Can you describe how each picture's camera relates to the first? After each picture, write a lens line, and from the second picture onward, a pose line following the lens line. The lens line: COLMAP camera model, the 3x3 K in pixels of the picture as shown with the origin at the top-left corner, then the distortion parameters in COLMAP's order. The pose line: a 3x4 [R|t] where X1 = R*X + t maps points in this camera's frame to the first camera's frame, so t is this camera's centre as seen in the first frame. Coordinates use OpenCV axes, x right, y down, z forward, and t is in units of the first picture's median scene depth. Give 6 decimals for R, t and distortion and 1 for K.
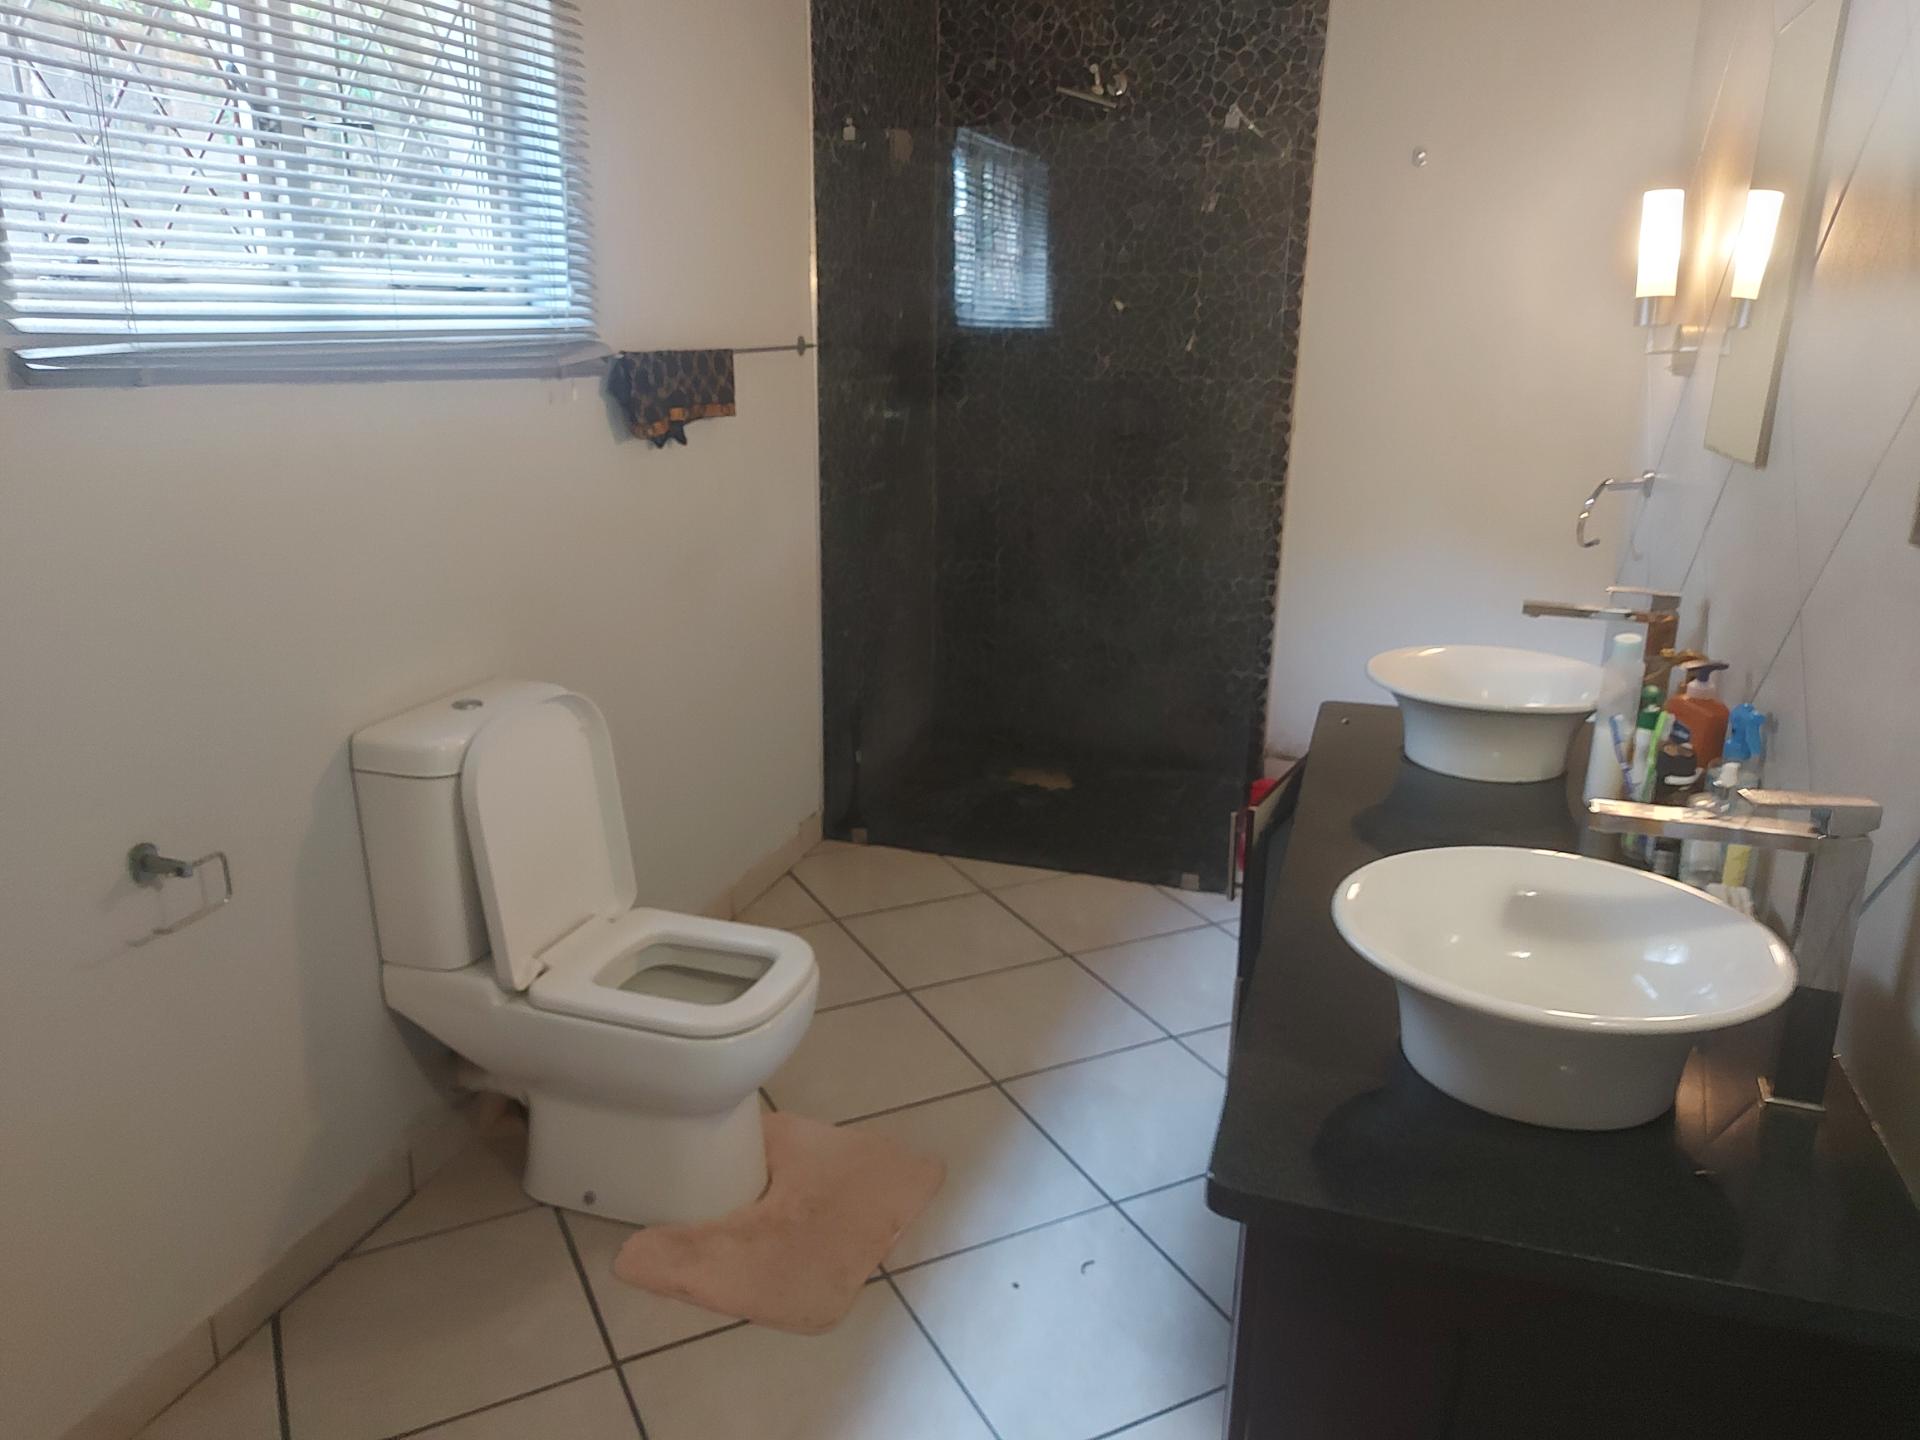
lens RADIAL K [[1388.0, 0, 960.0], [0, 1388.0, 720.0], [0, 0, 1]] dist [0.069844, -0.077054]
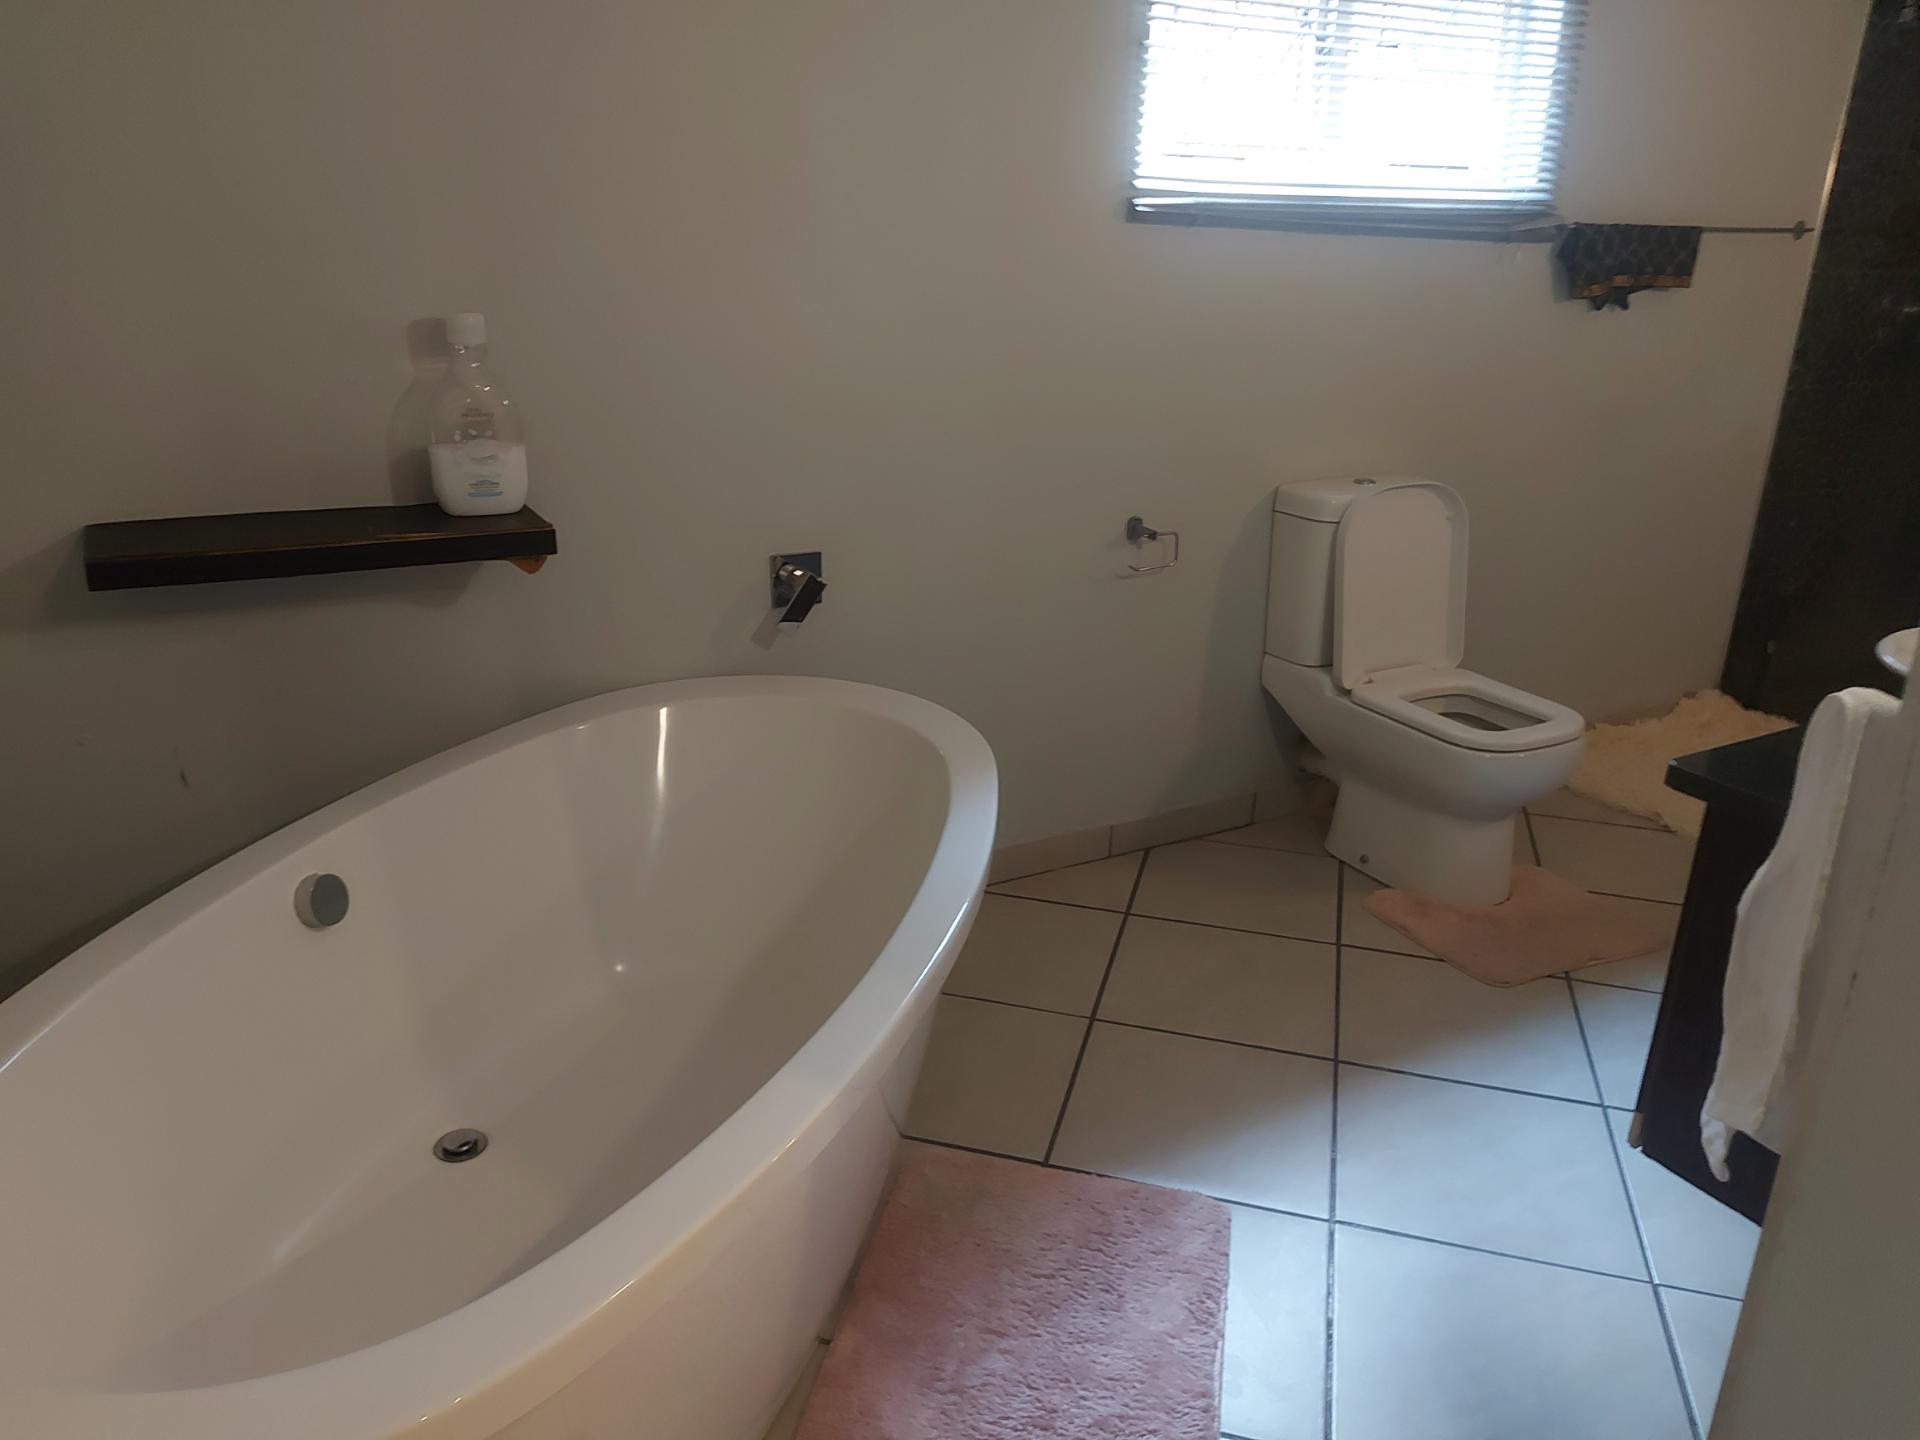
lens RADIAL K [[1388.0, 0, 960.0], [0, 1388.0, 720.0], [0, 0, 1]] dist [0.069844, -0.077054]
pose [[0.735938, 0.226447, -0.638057, 0.271953], [-0.199002, 0.973129, 0.115835, 0.132668], [0.647143, 0.041727, 0.761226, -0.270908]]
